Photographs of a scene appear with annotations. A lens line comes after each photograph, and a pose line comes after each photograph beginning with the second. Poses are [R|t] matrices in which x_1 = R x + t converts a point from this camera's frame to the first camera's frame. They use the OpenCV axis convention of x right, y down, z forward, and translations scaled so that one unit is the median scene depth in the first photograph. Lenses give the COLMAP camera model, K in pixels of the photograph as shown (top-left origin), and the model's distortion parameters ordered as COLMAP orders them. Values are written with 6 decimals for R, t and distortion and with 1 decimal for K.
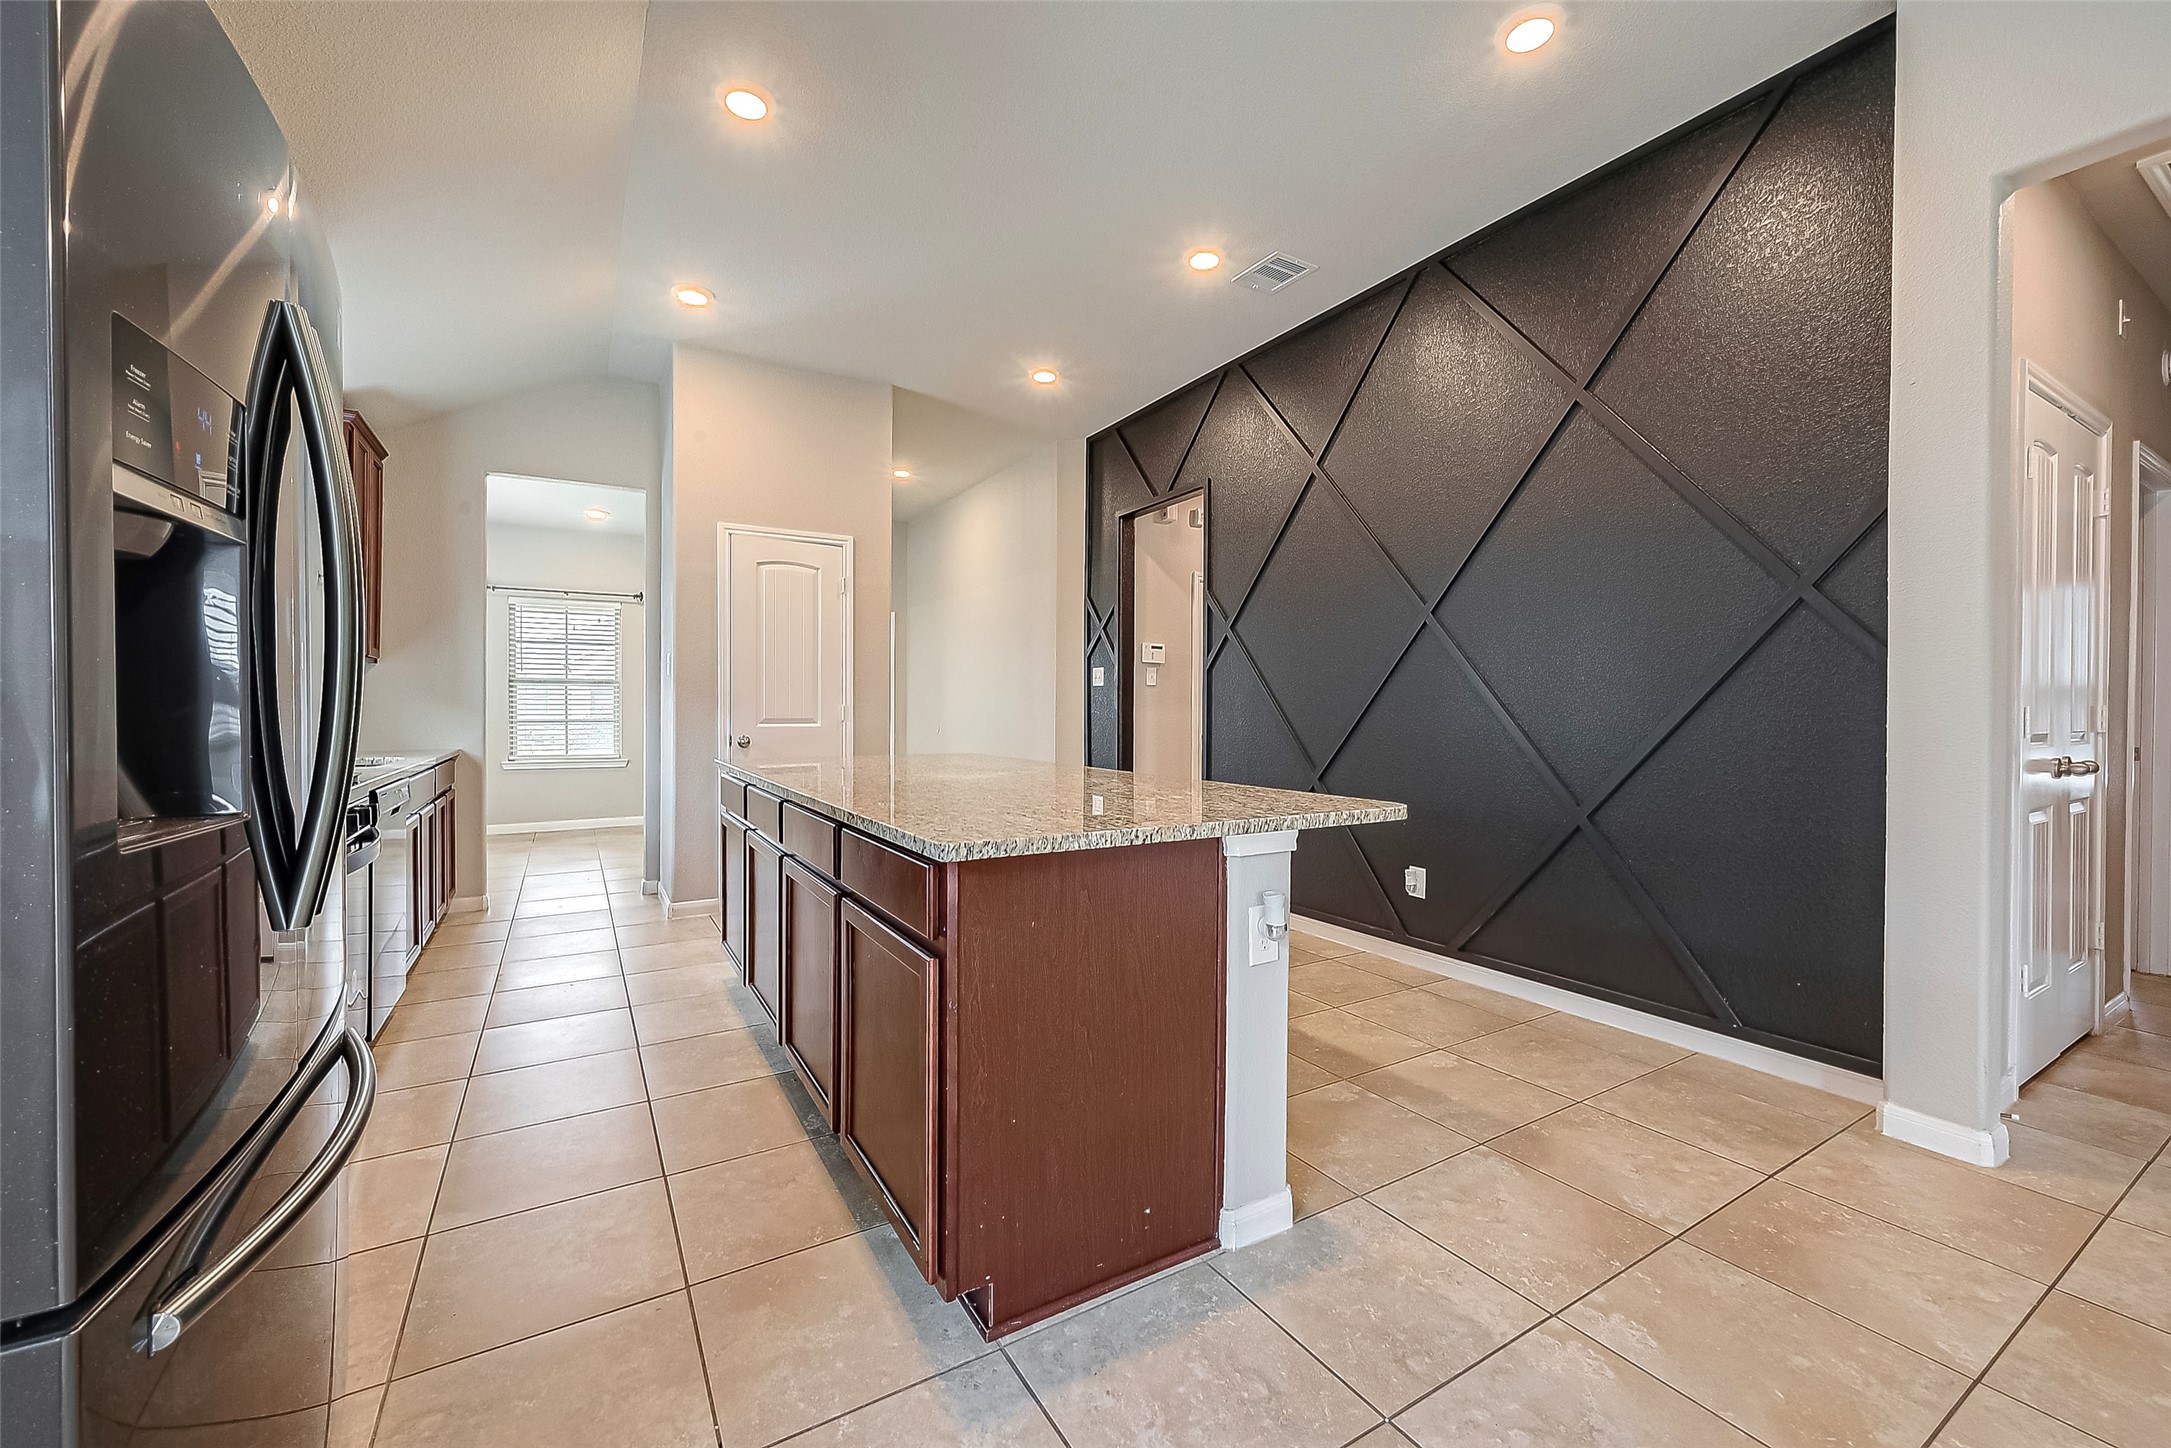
lens RADIAL K [[851.8, 0, 1084.9], [0, 851.8, 720.6], [0, 0, 1]] dist [0.000553, 0.000009]
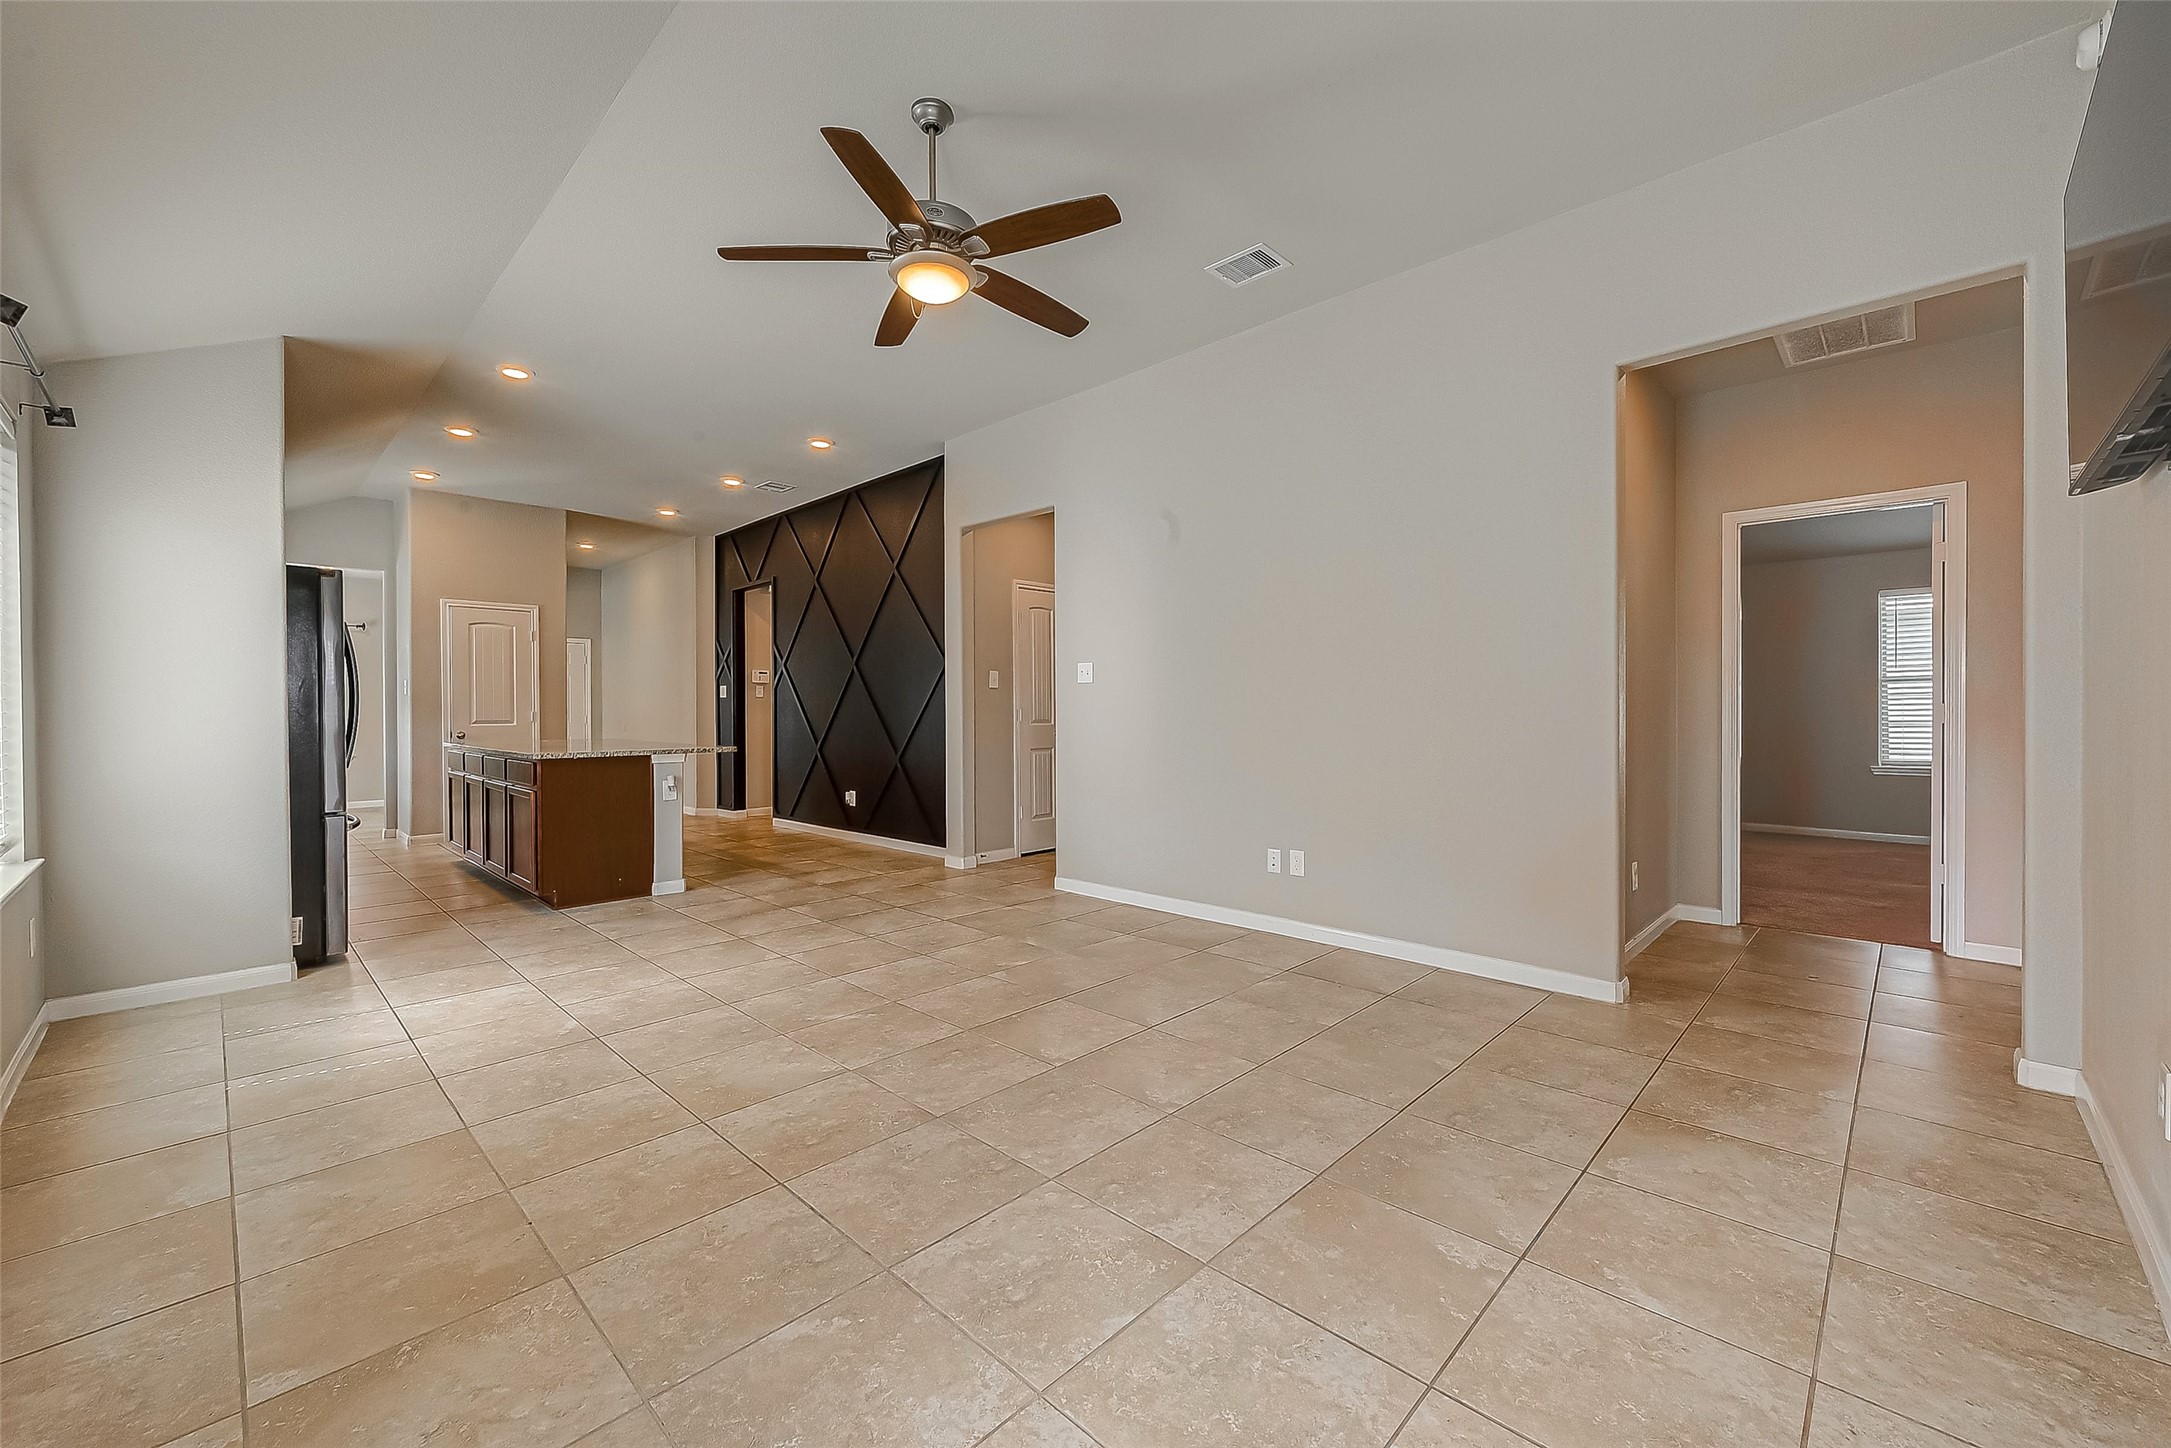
lens RADIAL K [[851.8, 0, 1083.4], [0, 851.8, 726.2], [0, 0, 1]] dist [0.000553, 0.000009]
pose [[0.968401, -0.009816, 0.249206, 0.278333], [0.006759, 0.999891, 0.013120, -0.005022], [-0.249308, -0.011021, 0.968362, -0.703280]]
